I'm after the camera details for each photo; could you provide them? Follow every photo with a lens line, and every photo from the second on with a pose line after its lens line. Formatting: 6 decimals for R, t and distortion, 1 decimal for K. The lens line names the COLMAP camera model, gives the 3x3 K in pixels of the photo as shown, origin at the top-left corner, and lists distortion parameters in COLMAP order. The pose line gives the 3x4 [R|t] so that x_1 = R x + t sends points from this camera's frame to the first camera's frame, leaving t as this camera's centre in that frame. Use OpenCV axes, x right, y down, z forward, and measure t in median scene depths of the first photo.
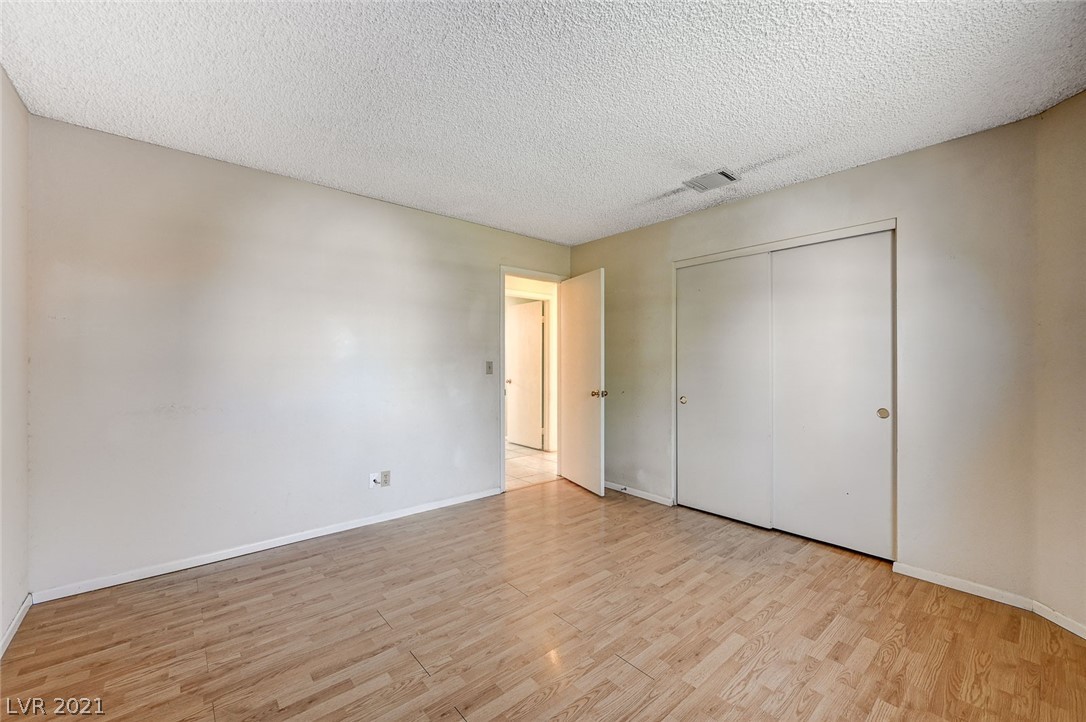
lens RADIAL K [[431.2, 0, 543.0], [0, 431.2, 361.0], [0, 0, 1]] dist [-0.000062, -0.000112]
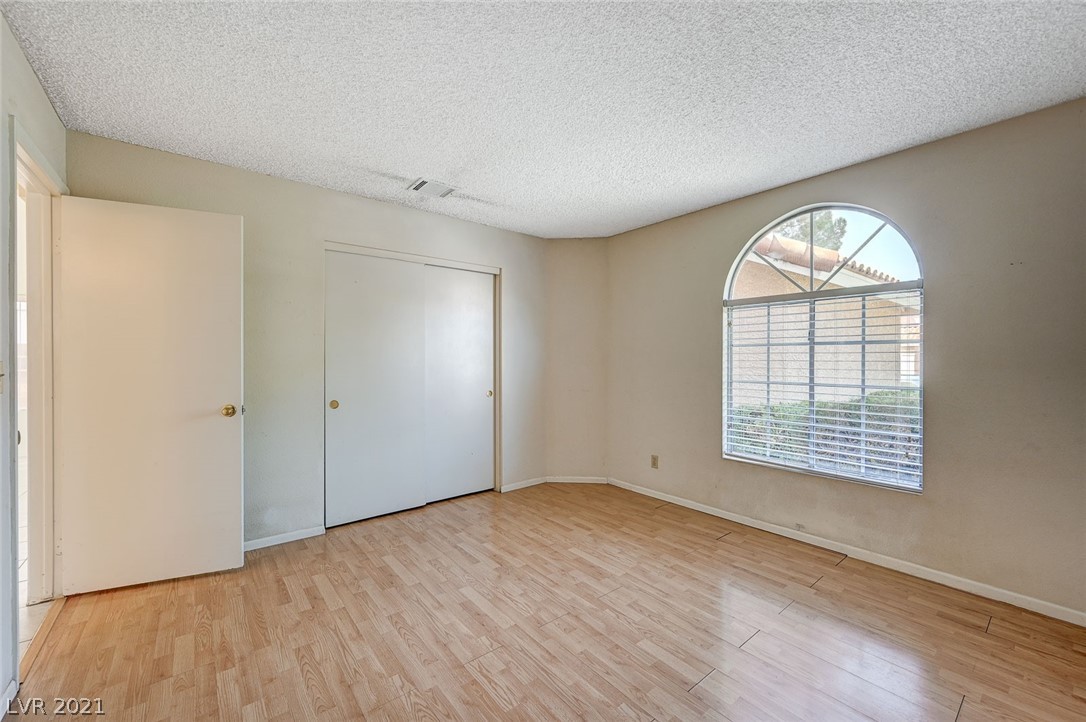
lens RADIAL K [[434.3, 0, 542.2], [0, 434.3, 363.8], [0, 0, 1]] dist [0.000703, 0.000230]
pose [[0.033555, -0.013693, 0.999343, -0.705307], [-0.001066, 0.999905, 0.013736, -0.004943], [-0.999436, -0.001526, 0.033537, 0.737930]]
